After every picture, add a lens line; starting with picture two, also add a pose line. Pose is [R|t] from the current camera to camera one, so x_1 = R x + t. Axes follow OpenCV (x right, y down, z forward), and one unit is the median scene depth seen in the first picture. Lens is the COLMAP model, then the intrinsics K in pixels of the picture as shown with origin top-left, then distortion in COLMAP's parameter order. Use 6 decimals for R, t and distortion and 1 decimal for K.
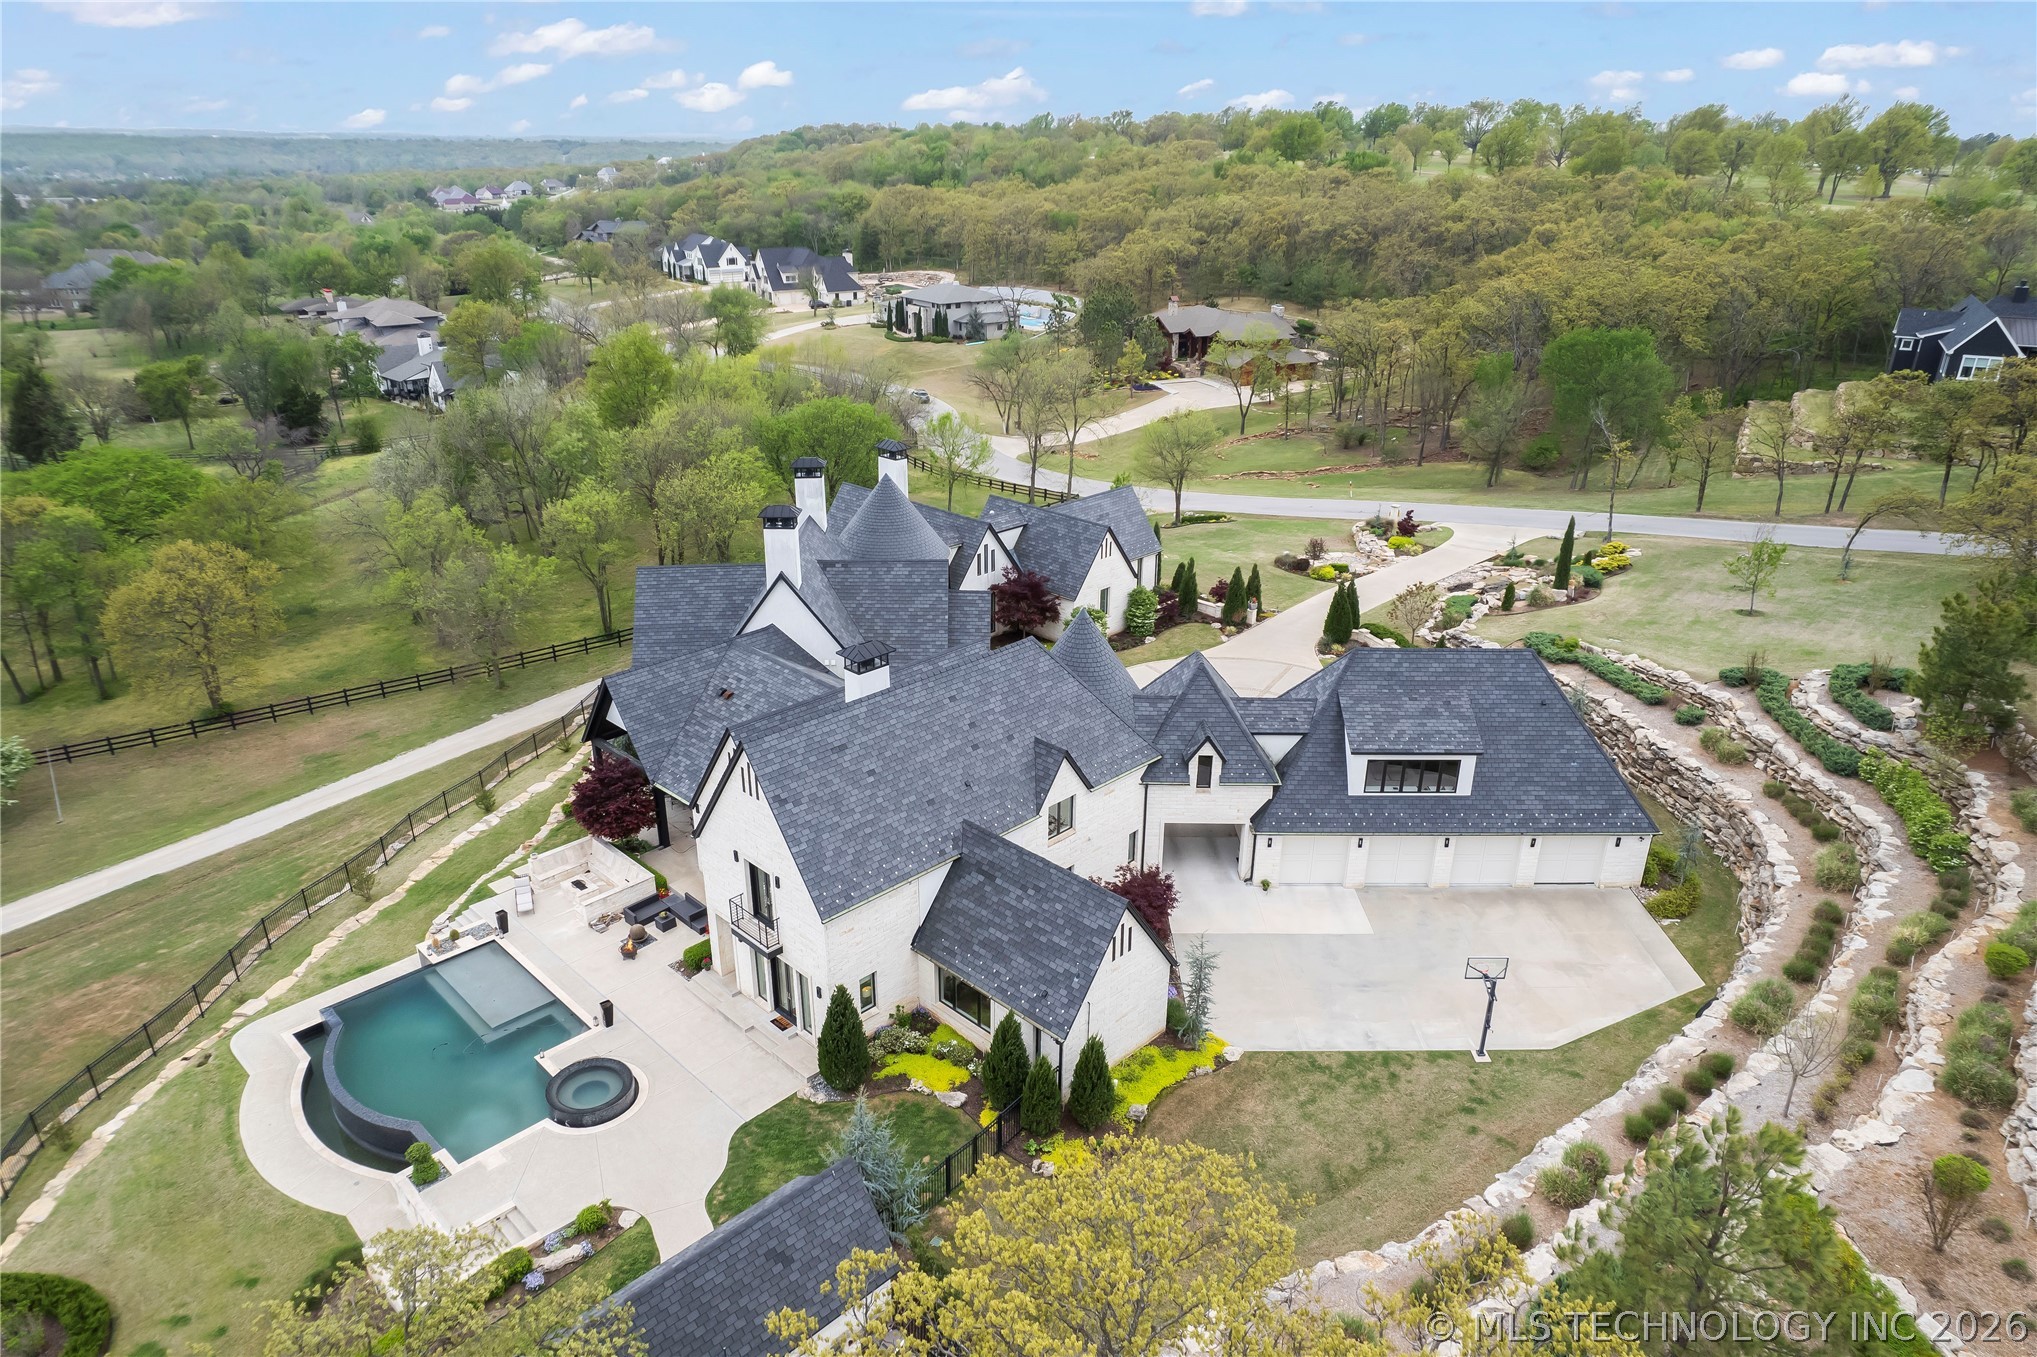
lens RADIAL K [[1299.3, 0, 1025.4], [0, 1299.3, 679.9], [0, 0, 1]] dist [-0.076381, 0.067930]
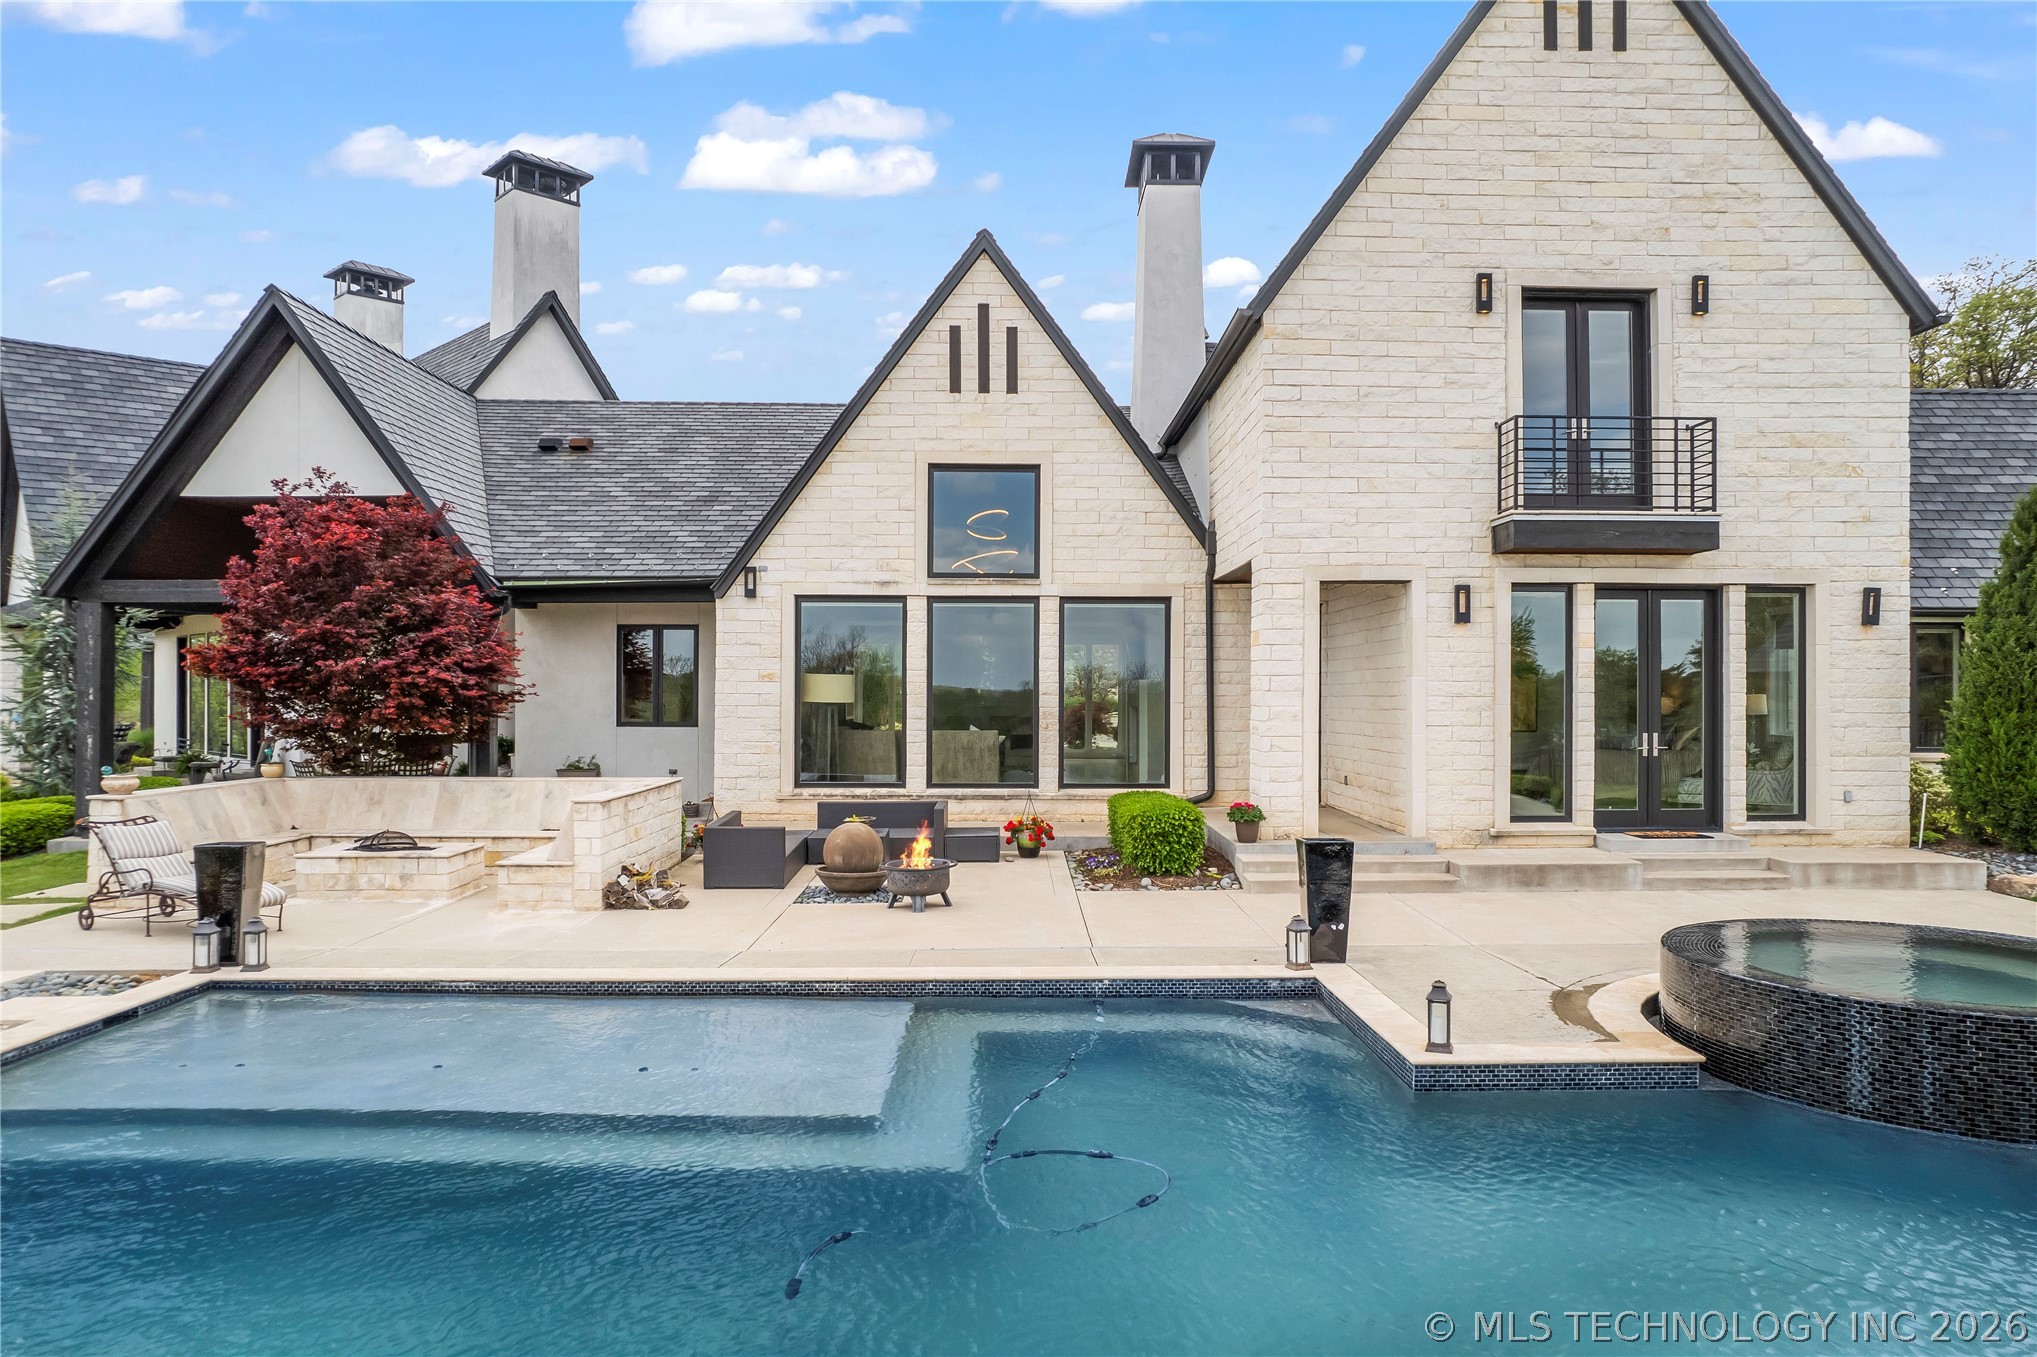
lens RADIAL K [[1309.2, 0, 1023.9], [0, 1309.2, 686.9], [0, 0, 1]] dist [-0.073808, 0.057203]
pose [[0.702376, 0.001168, 0.711805, -0.524119], [0.276863, 0.920806, -0.274706, 0.279806], [-0.655755, 0.390019, 0.646429, 0.899881]]
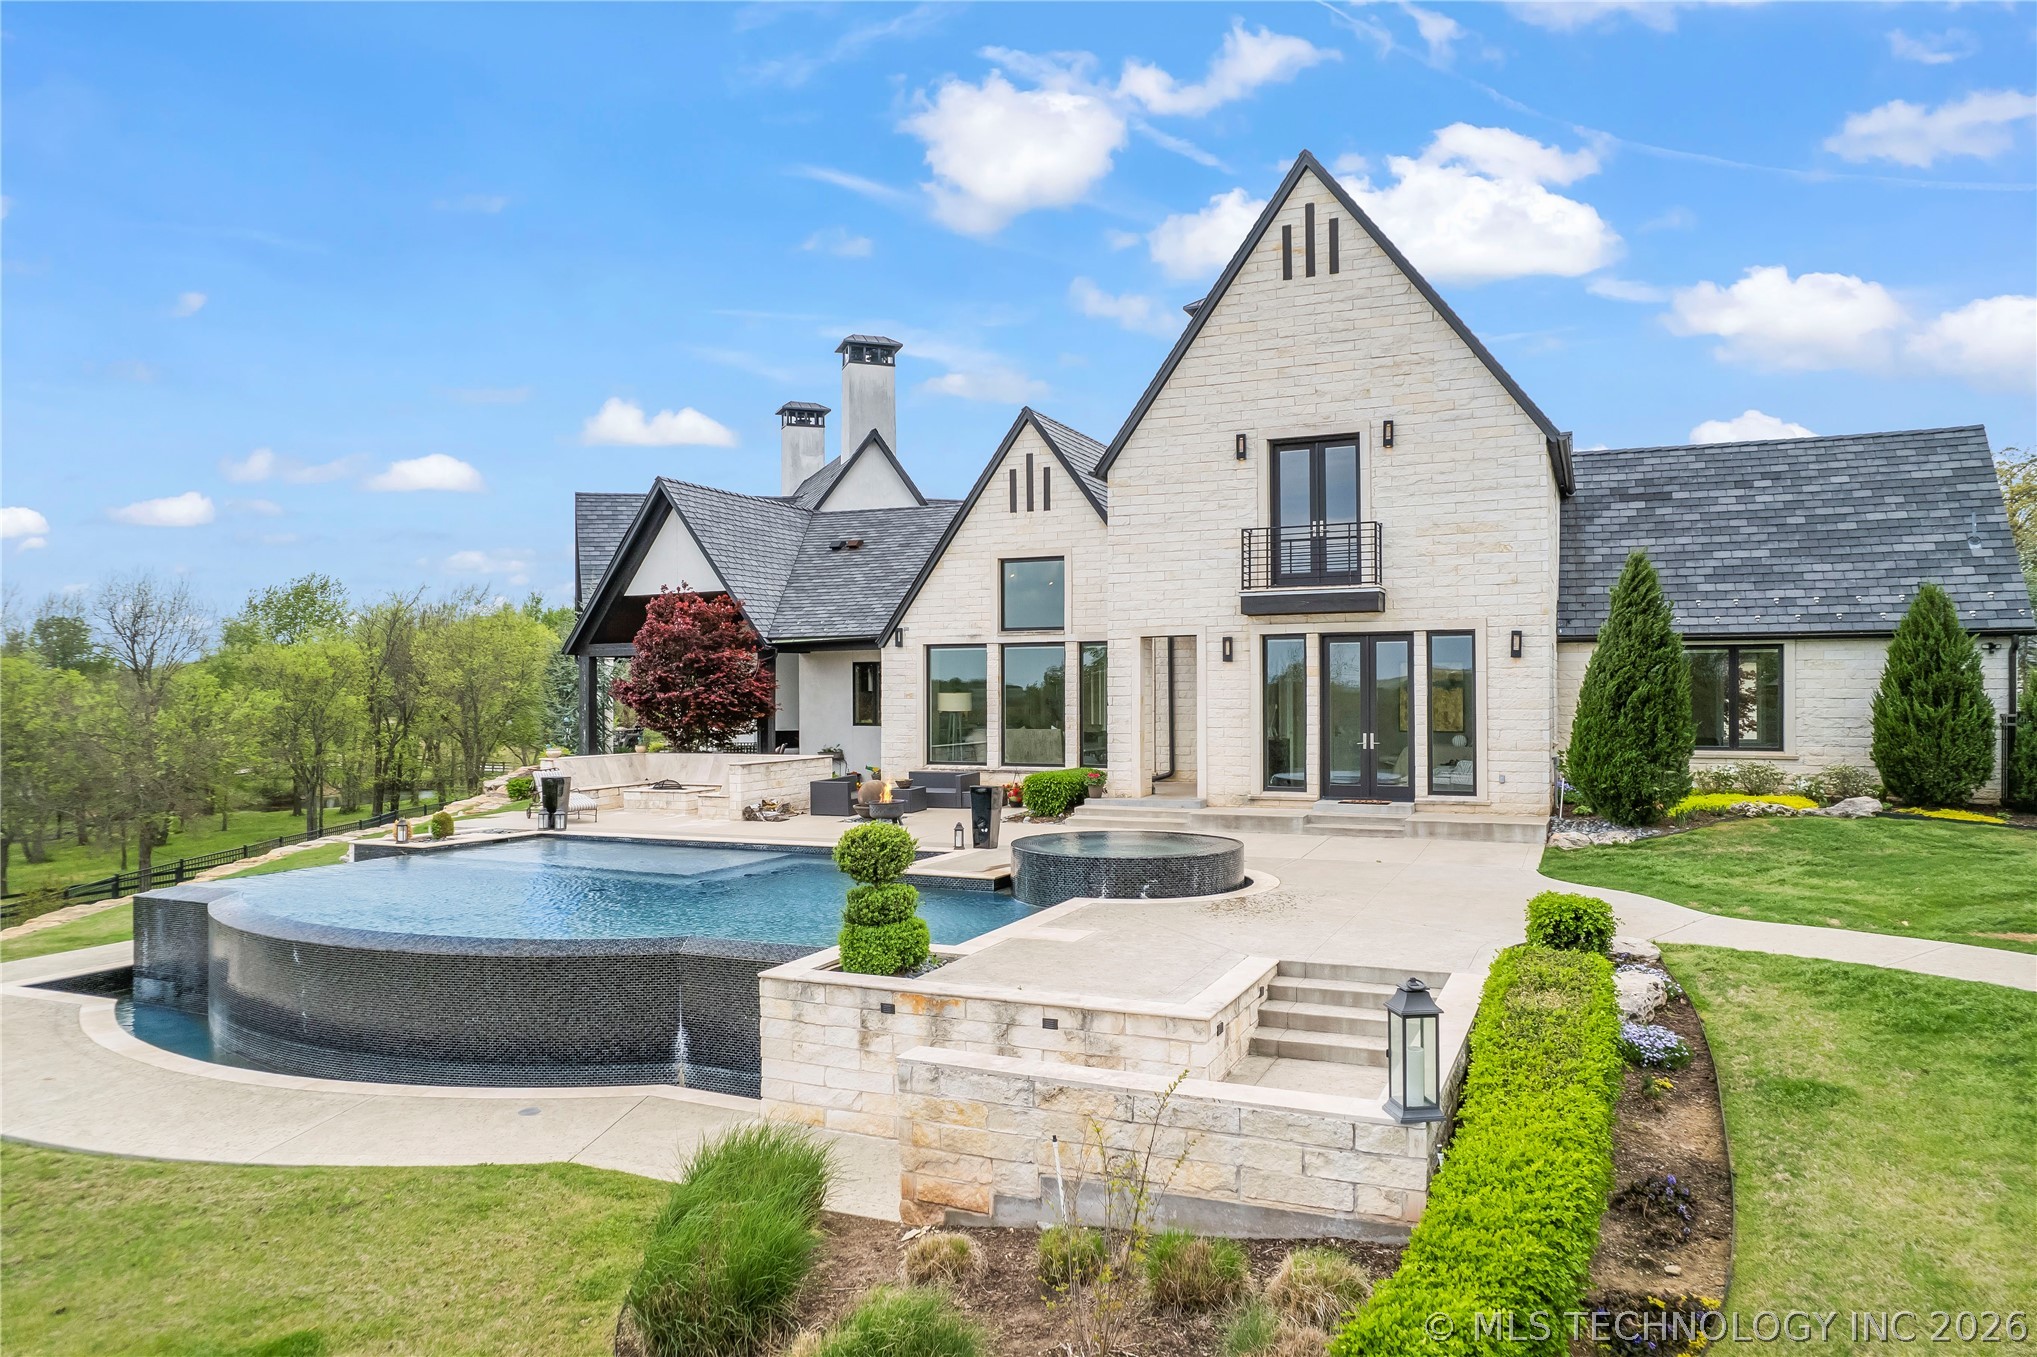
lens RADIAL K [[1309.2, 0, 1023.9], [0, 1309.2, 686.9], [0, 0, 1]] dist [-0.073808, 0.057203]
pose [[0.936424, -0.008094, 0.350777, -0.470105], [0.144976, 0.919328, -0.365810, 0.385787], [-0.319519, 0.393408, 0.862055, 0.632594]]
